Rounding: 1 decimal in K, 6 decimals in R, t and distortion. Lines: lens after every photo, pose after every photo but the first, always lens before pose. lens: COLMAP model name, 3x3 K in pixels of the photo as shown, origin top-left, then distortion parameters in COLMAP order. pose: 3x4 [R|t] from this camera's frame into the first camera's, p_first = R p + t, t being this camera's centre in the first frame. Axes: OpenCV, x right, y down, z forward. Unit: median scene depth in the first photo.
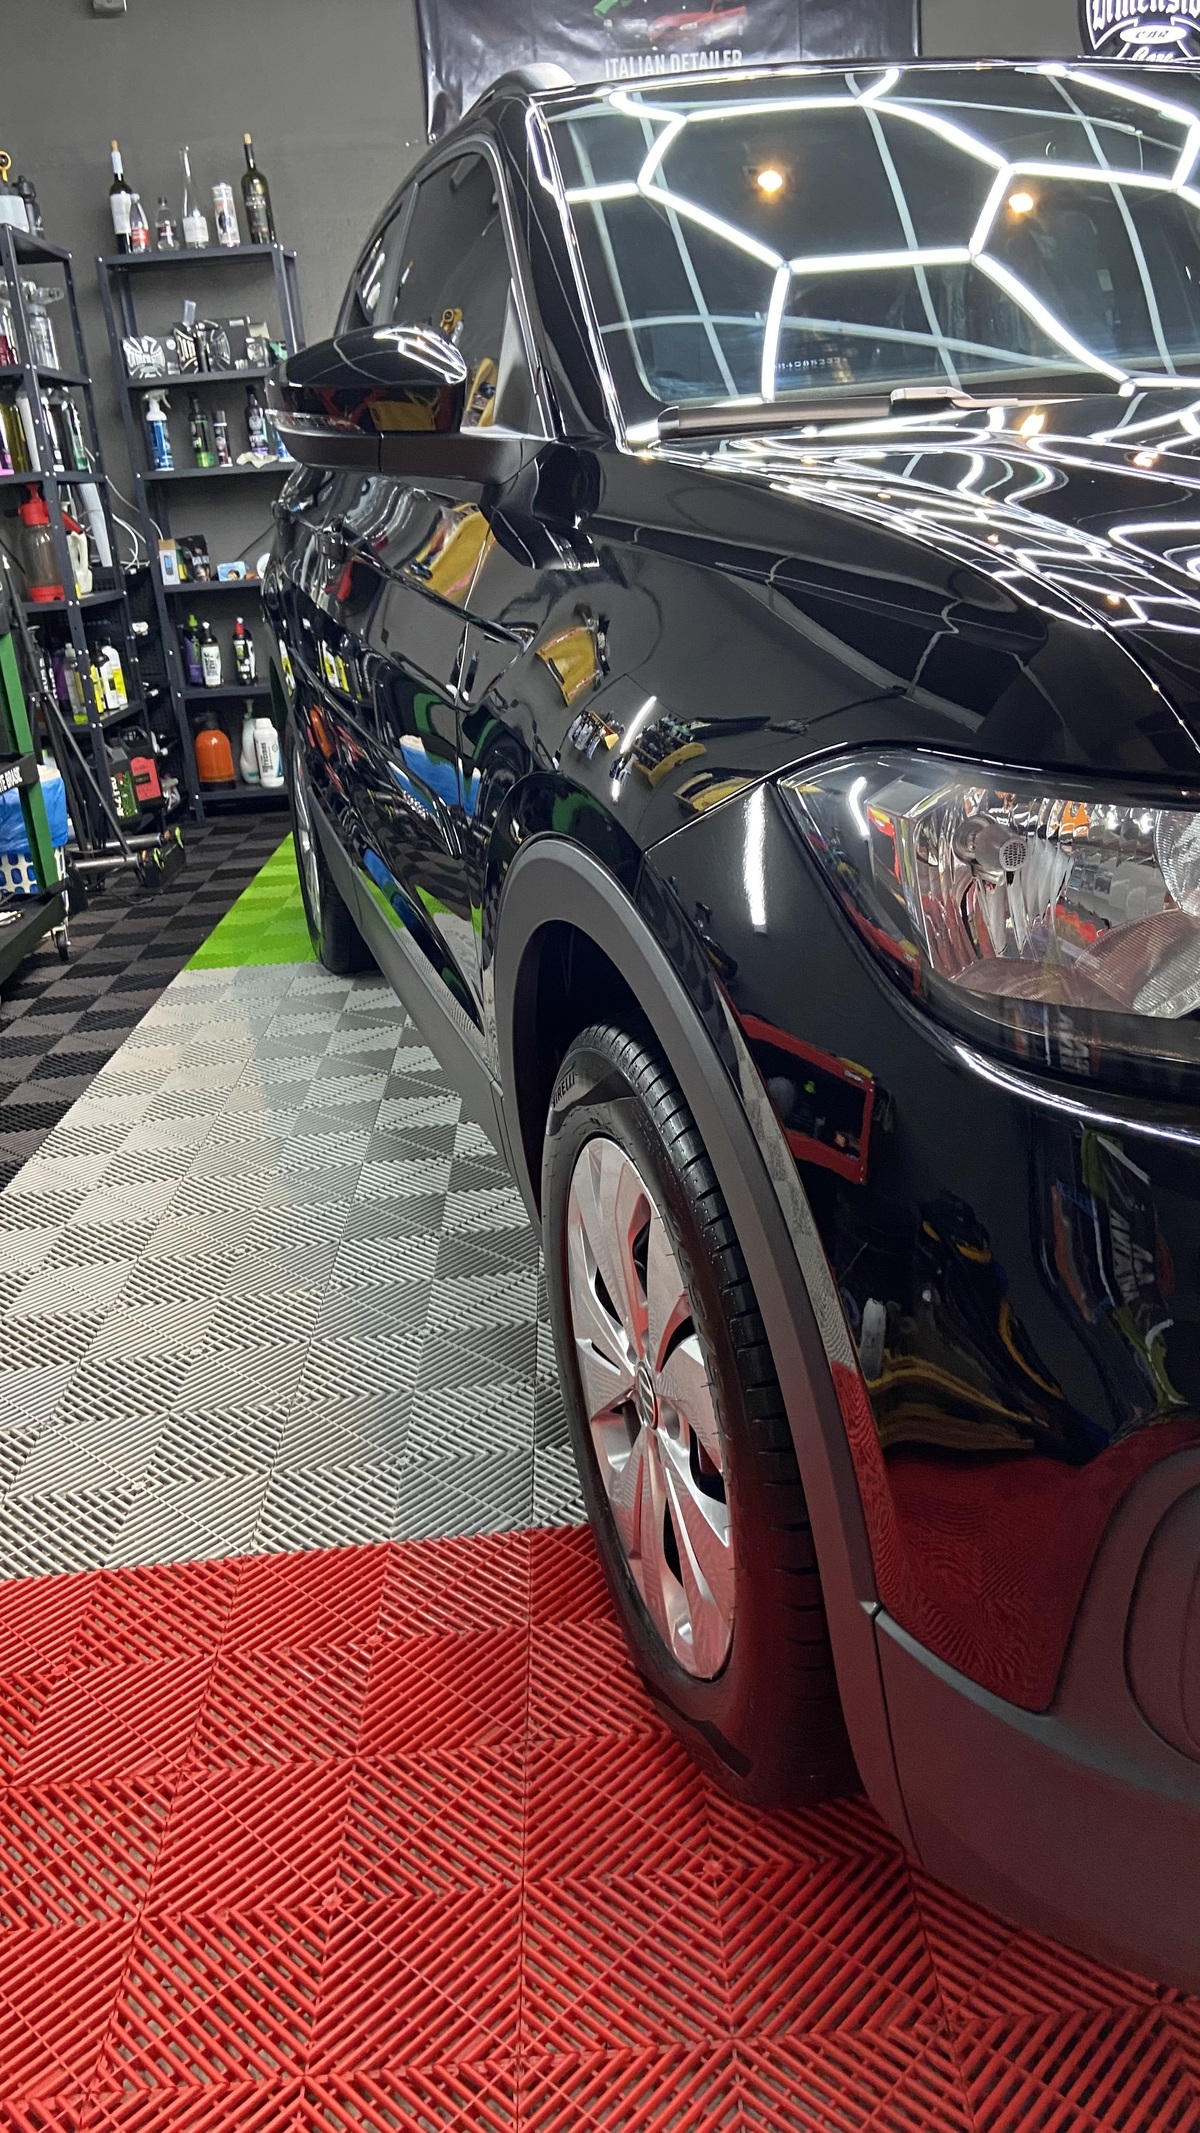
lens RADIAL K [[1601.6, 0, 643.3], [0, 1601.6, 1068.2], [0, 0, 1]] dist [0.045214, 0.037875]
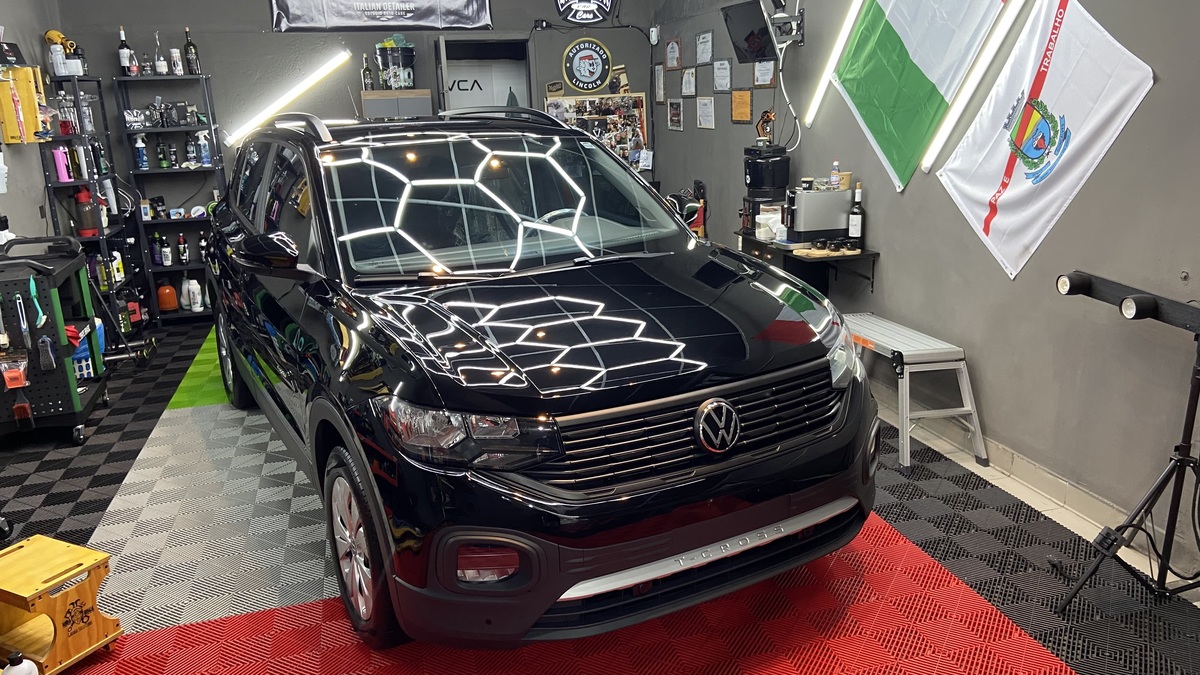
lens RADIAL K [[898.1, 0, 577.2], [0, 898.1, 339.4], [0, 0, 1]] dist [0.071554, -0.010525]
pose [[0.980970, -0.024509, 0.192606, 0.040604], [0.042490, 0.995054, -0.089786, -0.020593], [-0.189453, 0.096261, 0.977160, -0.401620]]
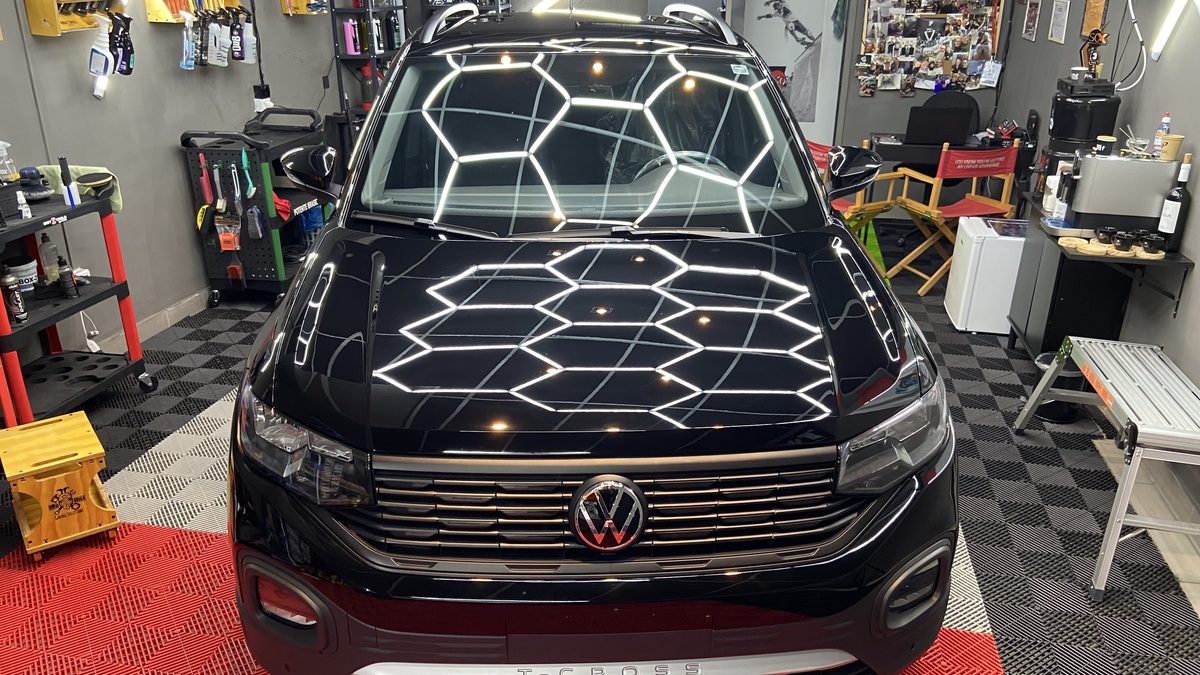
lens RADIAL K [[898.1, 0, 577.2], [0, 898.1, 339.4], [0, 0, 1]] dist [0.071554, -0.010525]
pose [[0.963857, 0.162225, -0.211334, 0.316540], [-0.153001, 0.986439, 0.059402, -0.121051], [0.218105, -0.024921, 0.975607, -0.244500]]
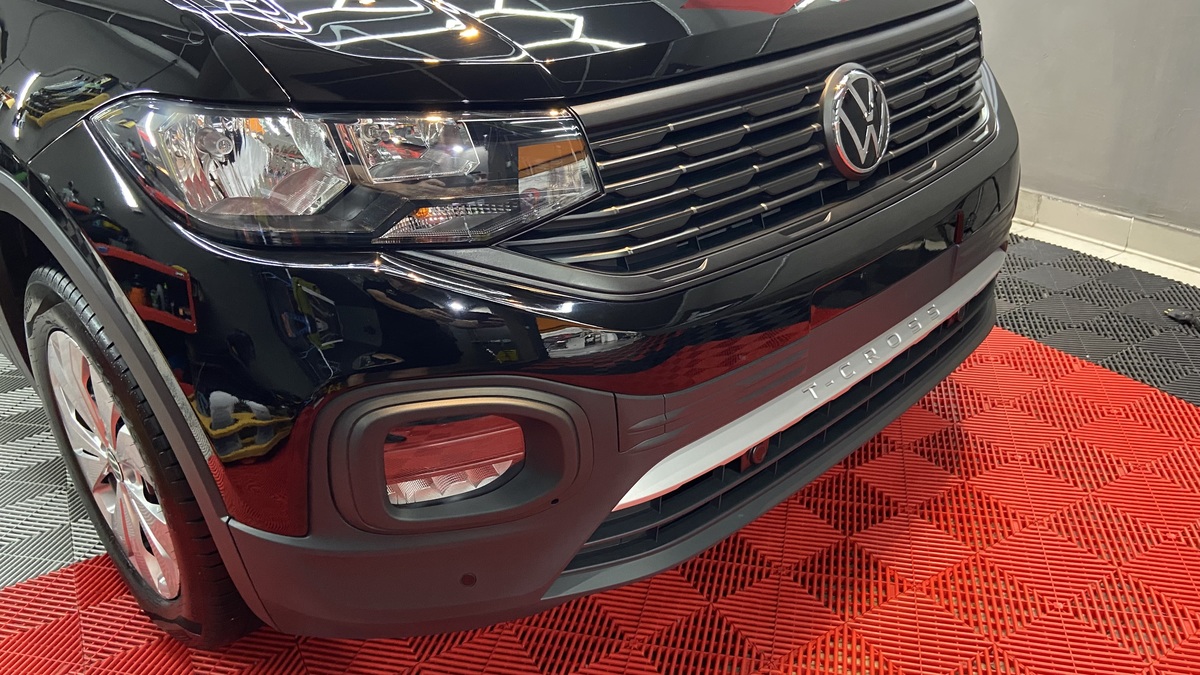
lens RADIAL K [[917.4, 0, 600.6], [0, 917.4, 351.8], [0, 0, 1]] dist [0.001466, 0.000072]
pose [[0.887763, -0.188785, 0.419806, 0.027386], [0.154580, 0.981333, 0.114411, 0.015122], [-0.433569, -0.036677, 0.900374, -0.059616]]
